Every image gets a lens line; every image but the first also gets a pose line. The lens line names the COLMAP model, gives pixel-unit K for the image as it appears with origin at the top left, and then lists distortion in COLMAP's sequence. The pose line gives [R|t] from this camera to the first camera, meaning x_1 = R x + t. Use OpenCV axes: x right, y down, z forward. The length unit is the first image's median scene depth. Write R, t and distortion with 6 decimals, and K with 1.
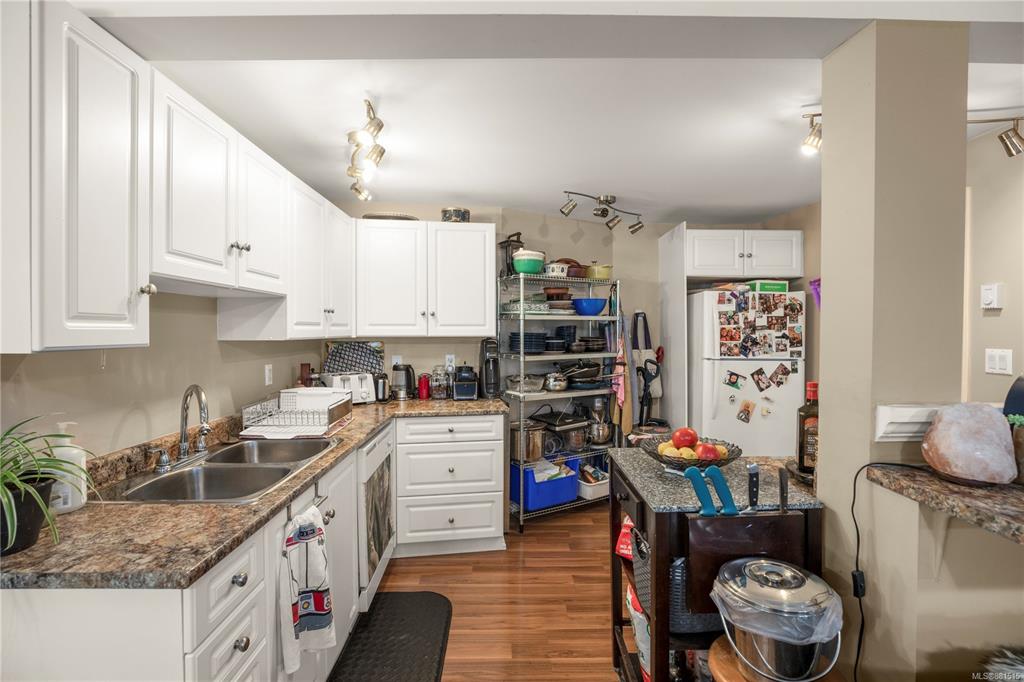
lens RADIAL K [[475.3, 0, 513.6], [0, 475.3, 337.9], [0, 0, 1]] dist [-0.020018, 0.003362]
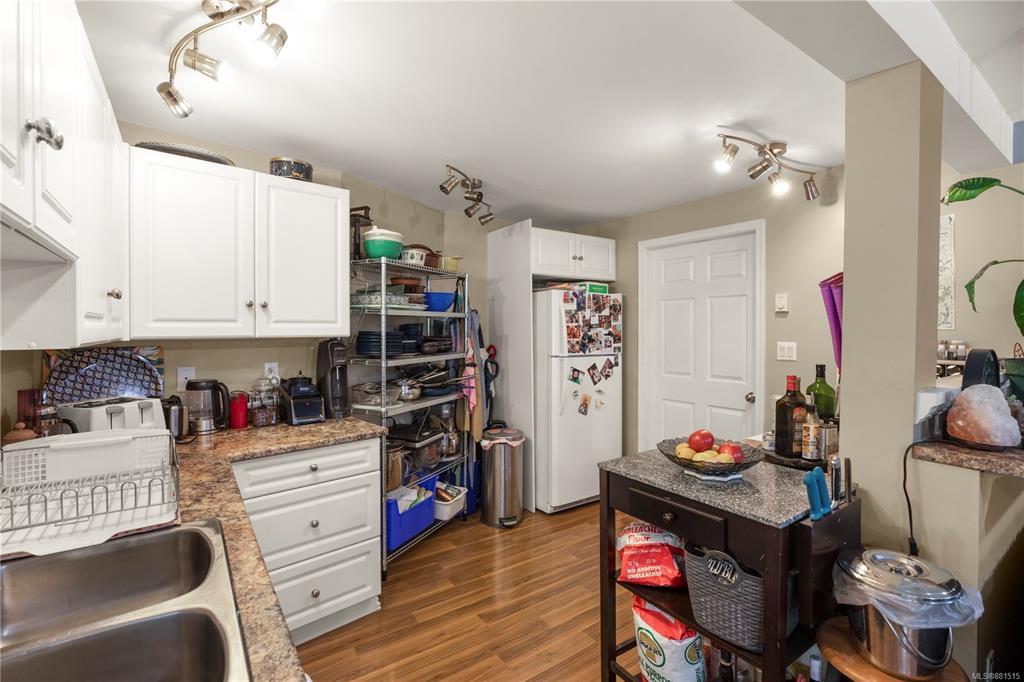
lens RADIAL K [[475.3, 0, 513.8], [0, 475.3, 334.8], [0, 0, 1]] dist [-0.020018, 0.003362]
pose [[0.826518, -0.008268, 0.562849, -0.242492], [0.010074, 0.999949, -0.000104, -0.003074], [-0.562820, 0.005757, 0.826560, 0.208101]]
